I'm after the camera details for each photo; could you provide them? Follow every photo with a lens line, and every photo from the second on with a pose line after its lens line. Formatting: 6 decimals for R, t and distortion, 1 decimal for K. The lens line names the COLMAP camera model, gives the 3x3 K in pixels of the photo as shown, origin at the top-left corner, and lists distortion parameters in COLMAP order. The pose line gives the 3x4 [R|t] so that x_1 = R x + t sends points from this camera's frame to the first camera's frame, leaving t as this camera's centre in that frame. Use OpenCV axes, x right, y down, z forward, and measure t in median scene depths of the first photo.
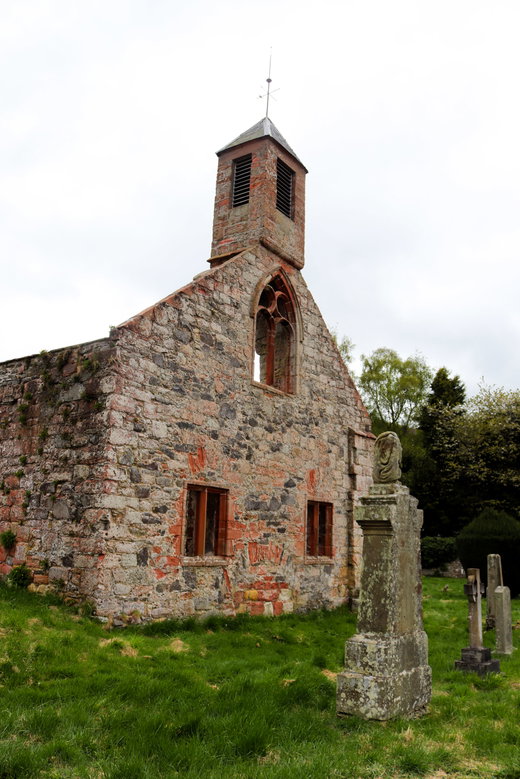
lens RADIAL K [[646.9, 0, 260.0], [0, 646.9, 389.5], [0, 0, 1]] dist [-0.128596, 0.001255]
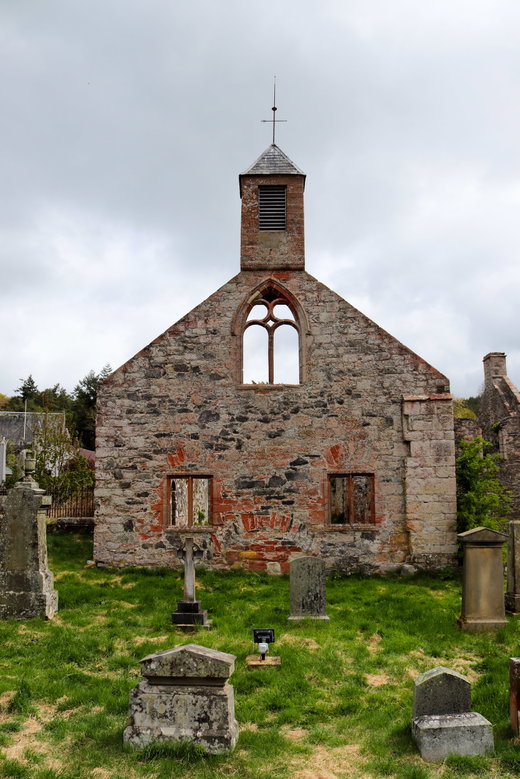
lens RADIAL K [[646.9, 0, 260.0], [0, 646.9, 389.5], [0, 0, 1]] dist [-0.128596, 0.001255]
pose [[0.556092, -0.174913, -0.812507, 1.127079], [0.216786, 0.974288, -0.061369, 0.086990], [0.802350, -0.142013, 0.579713, 0.336459]]
